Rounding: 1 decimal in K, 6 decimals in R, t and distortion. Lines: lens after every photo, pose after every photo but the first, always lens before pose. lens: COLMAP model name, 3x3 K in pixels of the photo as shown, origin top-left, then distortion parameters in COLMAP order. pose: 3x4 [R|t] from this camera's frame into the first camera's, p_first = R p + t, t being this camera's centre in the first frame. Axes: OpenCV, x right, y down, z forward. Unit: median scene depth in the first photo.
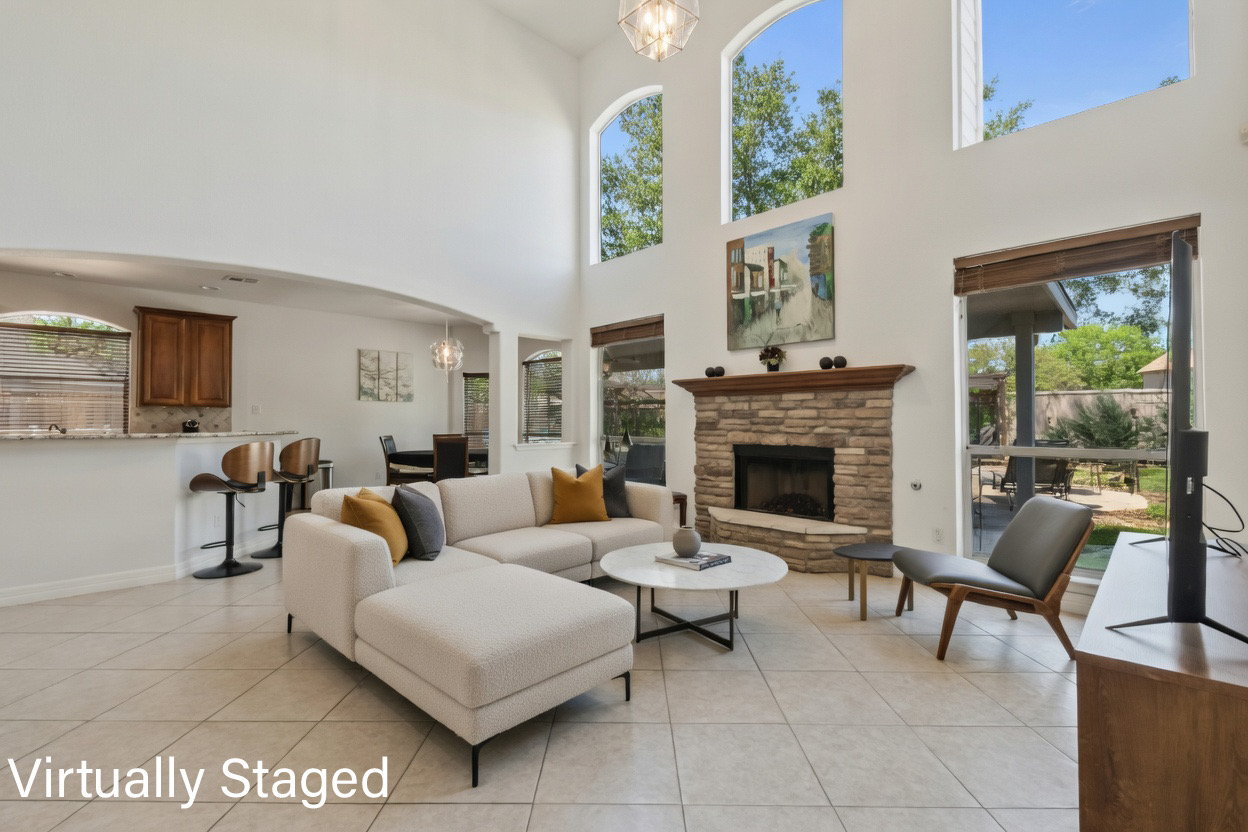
lens RADIAL K [[551.4, 0, 624.0], [0, 551.4, 416.0], [0, 0, 1]] dist [0.000383, -0.000015]
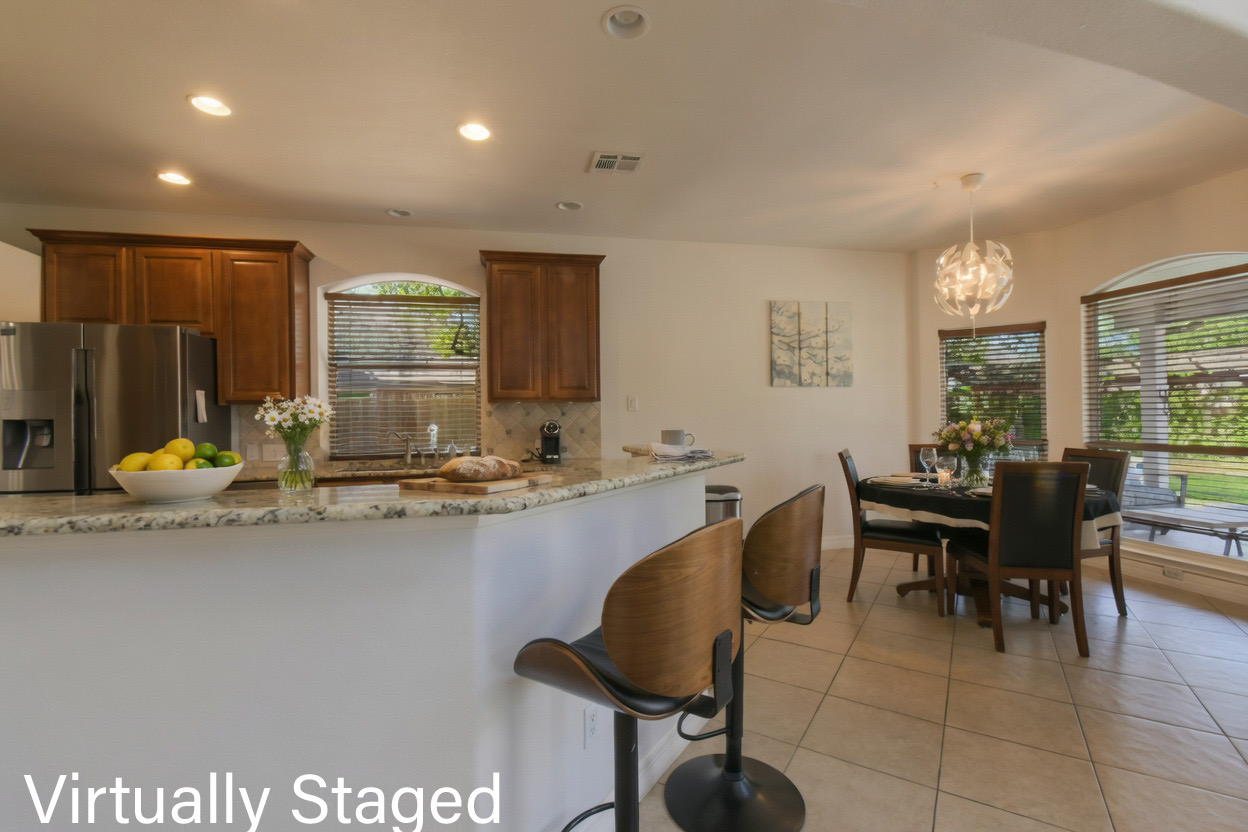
lens RADIAL K [[551.4, 0, 624.0], [0, 551.4, 416.0], [0, 0, 1]] dist [0.000383, -0.000015]
pose [[0.848687, -0.006385, -0.528856, -0.355245], [0.015250, 0.999807, 0.012402, -0.006062], [0.528675, -0.018591, 0.848621, 0.478977]]
